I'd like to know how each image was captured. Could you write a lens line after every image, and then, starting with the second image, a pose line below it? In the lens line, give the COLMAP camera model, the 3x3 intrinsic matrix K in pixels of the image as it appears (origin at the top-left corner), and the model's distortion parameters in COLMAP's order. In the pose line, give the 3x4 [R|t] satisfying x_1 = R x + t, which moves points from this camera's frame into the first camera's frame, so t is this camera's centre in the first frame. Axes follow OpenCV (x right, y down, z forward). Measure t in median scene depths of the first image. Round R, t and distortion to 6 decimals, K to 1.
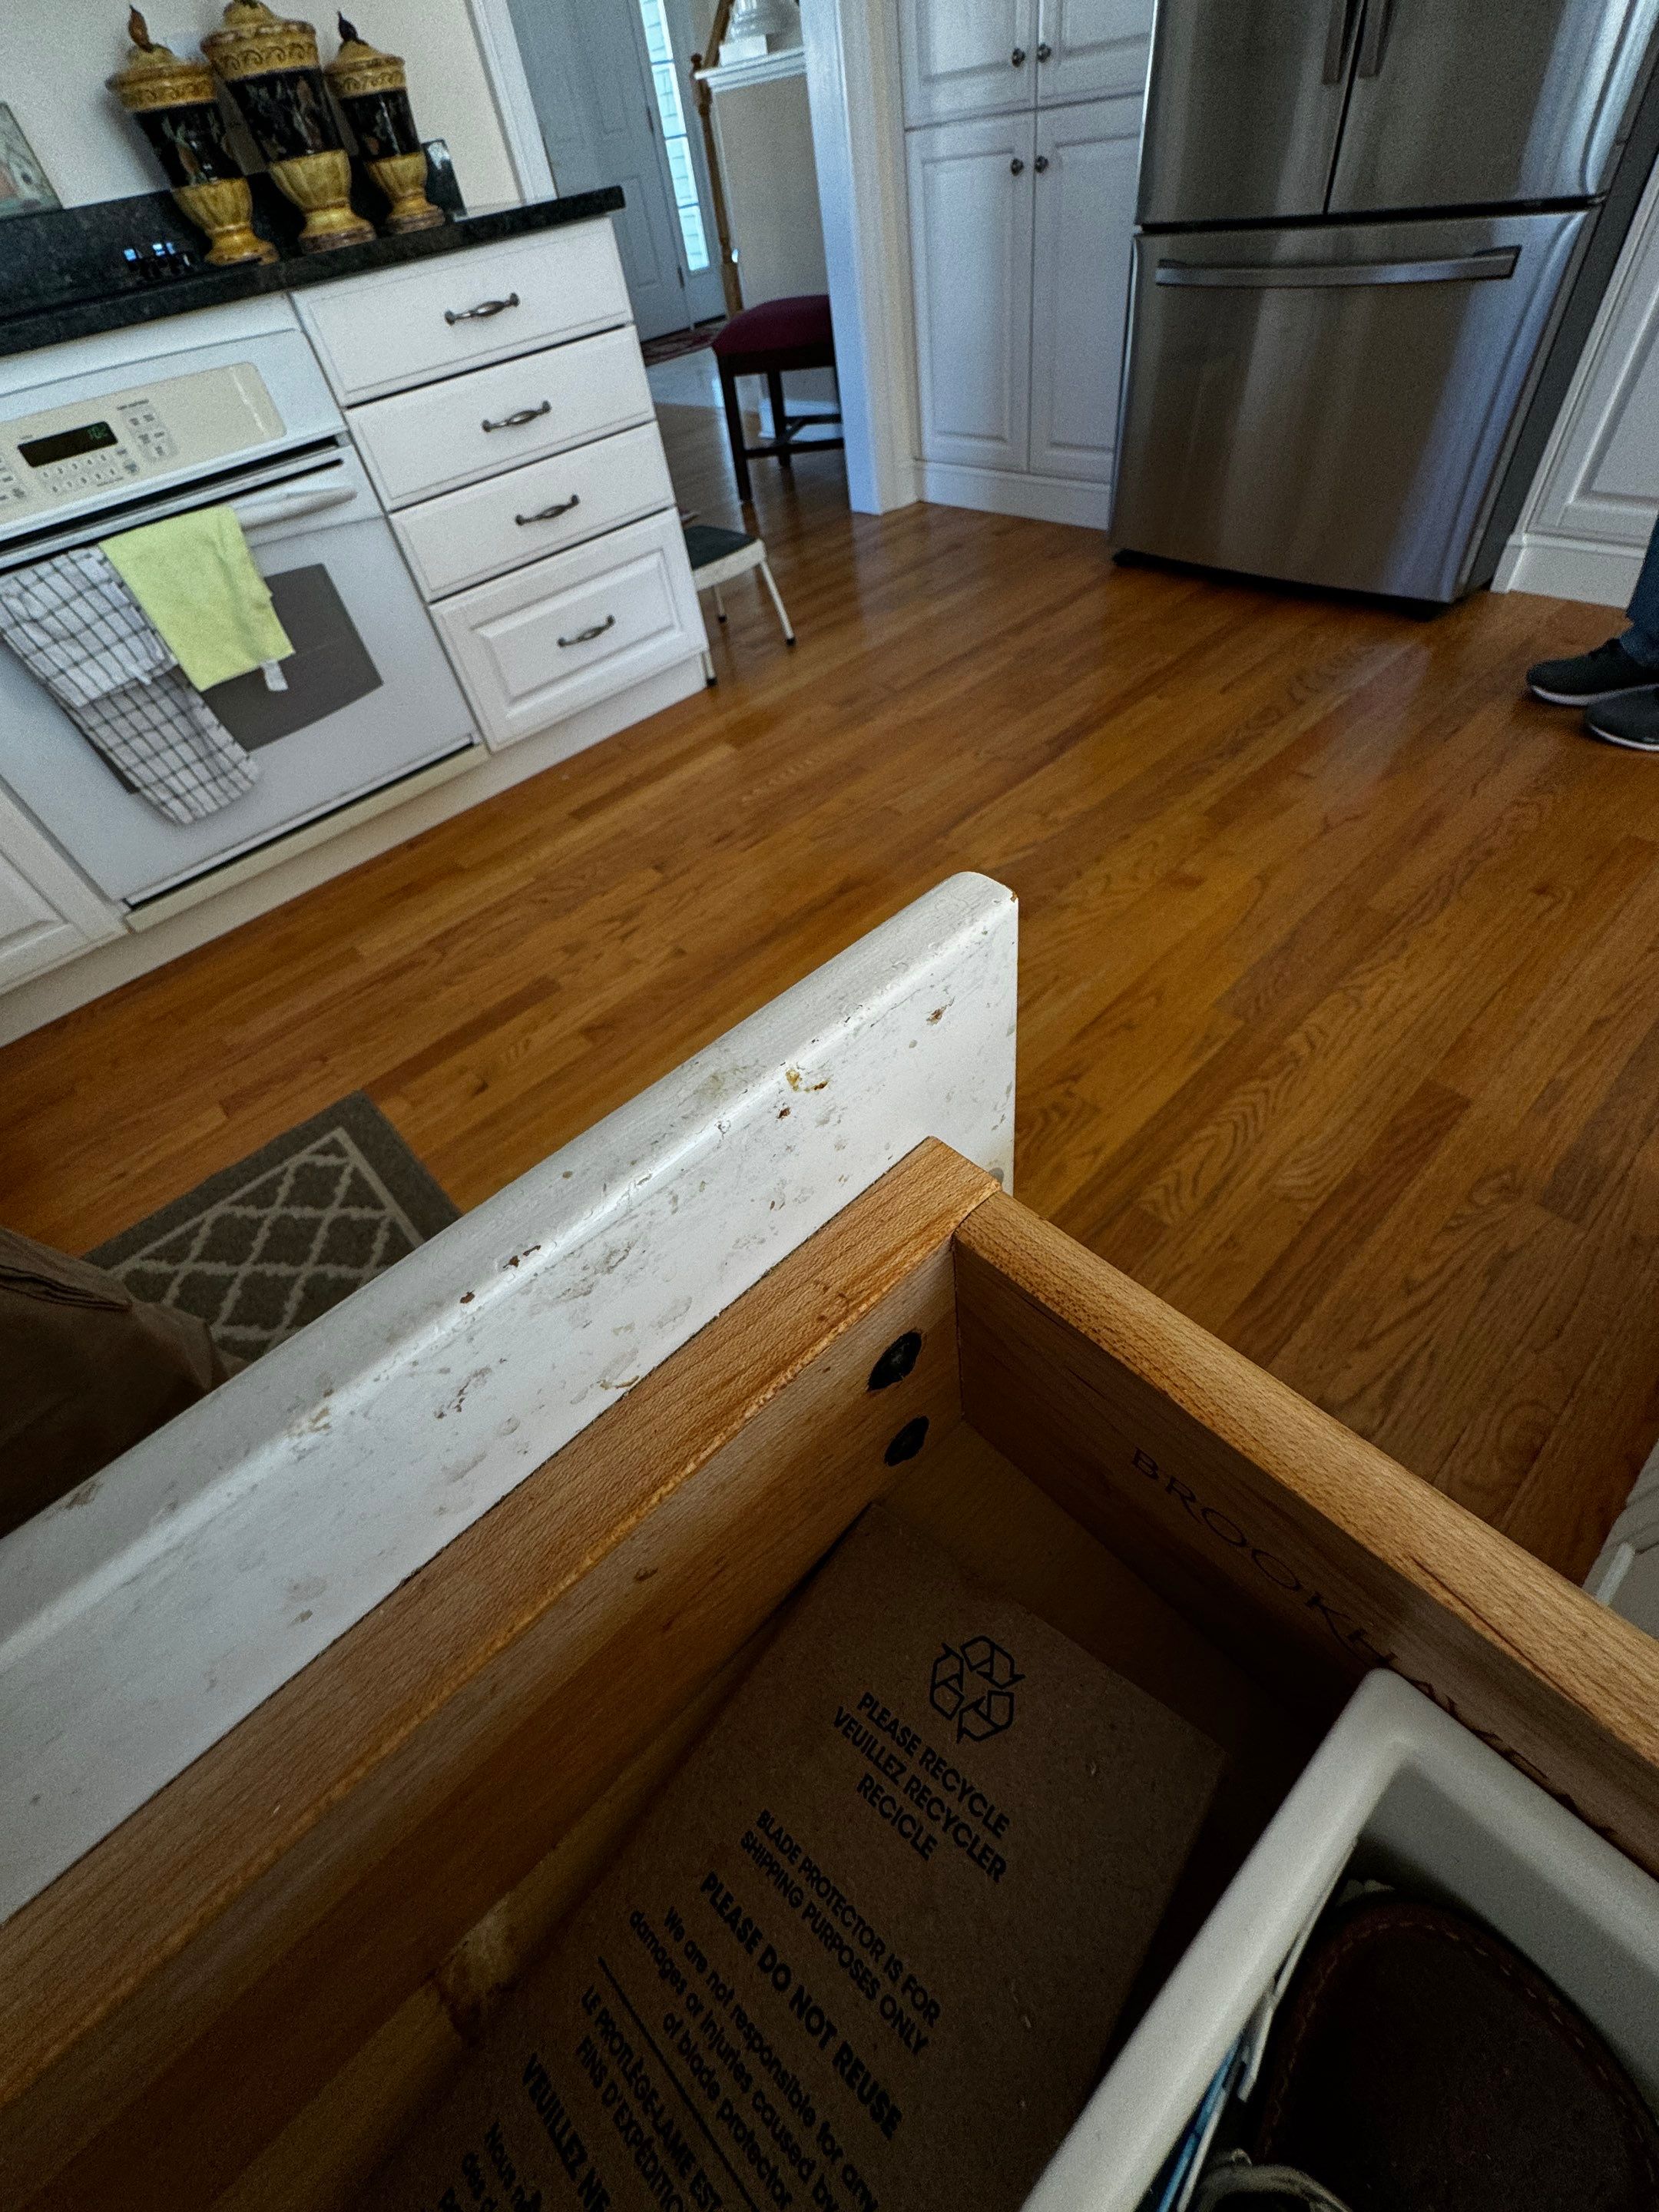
lens RADIAL K [[909.3, 0, 827.9], [0, 909.3, 1145.5], [0, 0, 1]] dist [-0.016036, 0.001214]
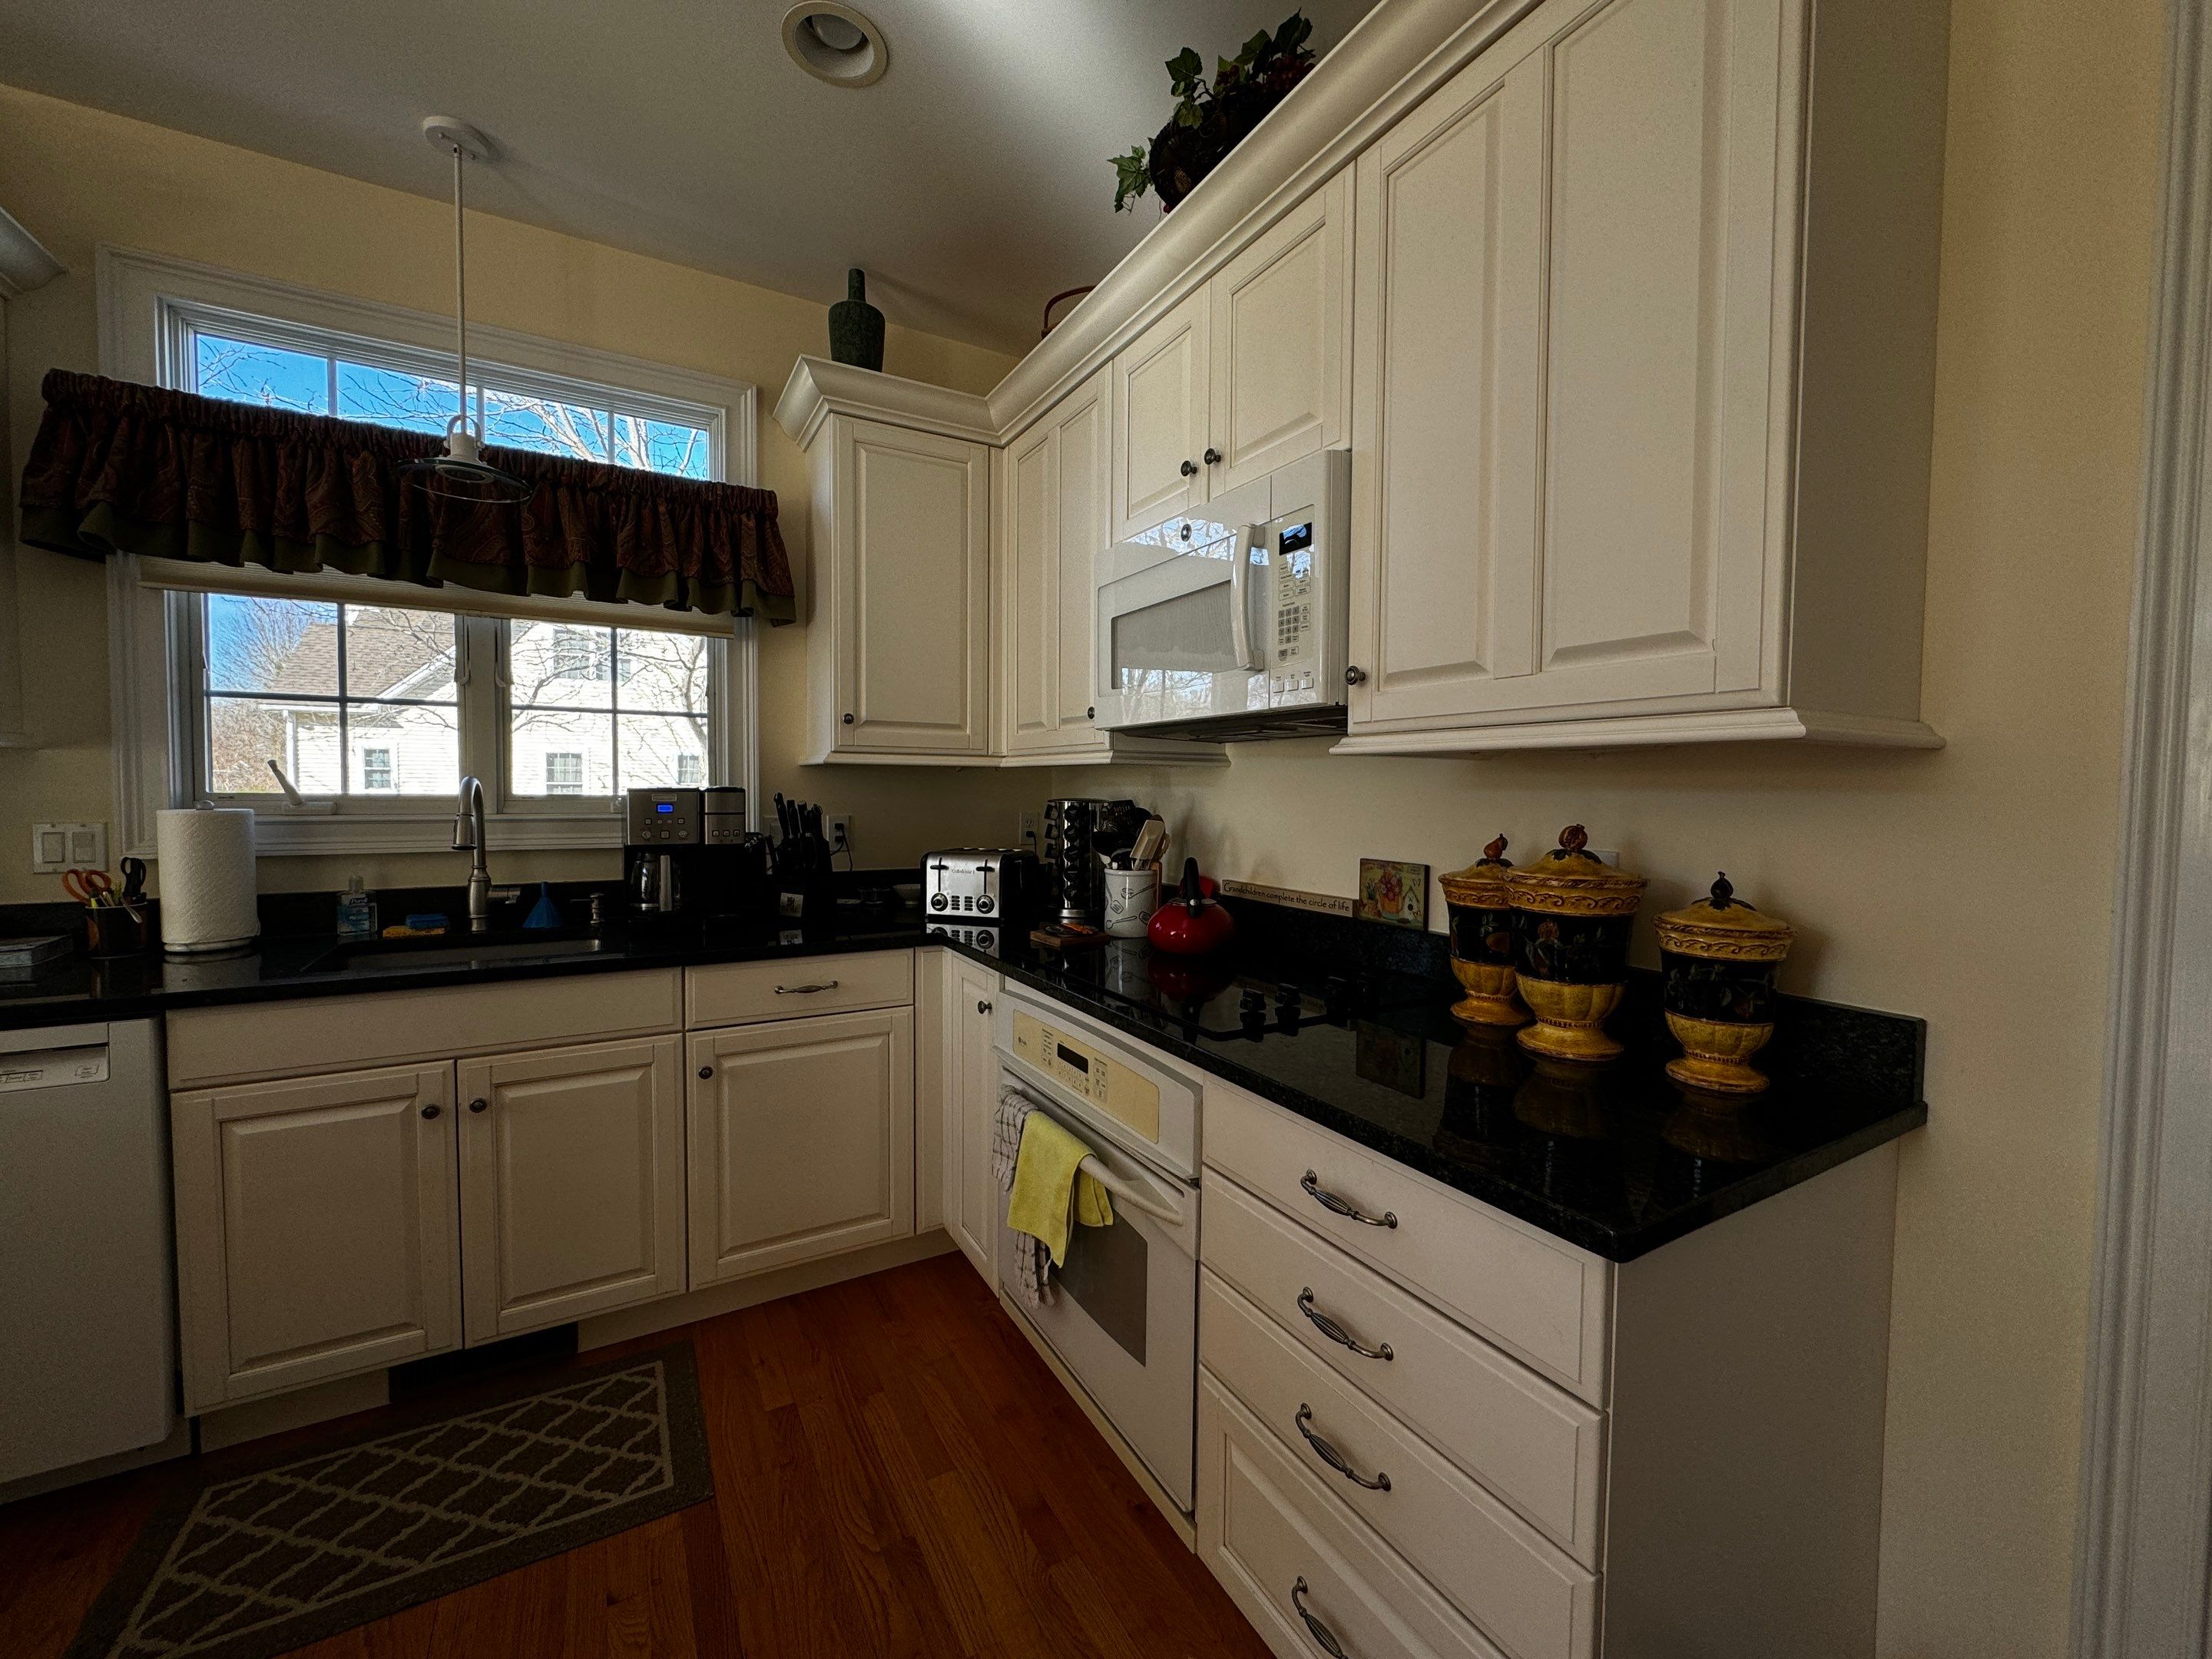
lens RADIAL K [[909.3, 0, 1137.2], [0, 909.3, 823.1], [0, 0, 1]] dist [-0.016036, 0.001214]
pose [[-0.203196, 0.169752, -0.964311, 0.248663], [-0.741421, 0.616597, 0.264771, -1.063085], [0.639537, 0.768760, 0.000568, 0.604974]]
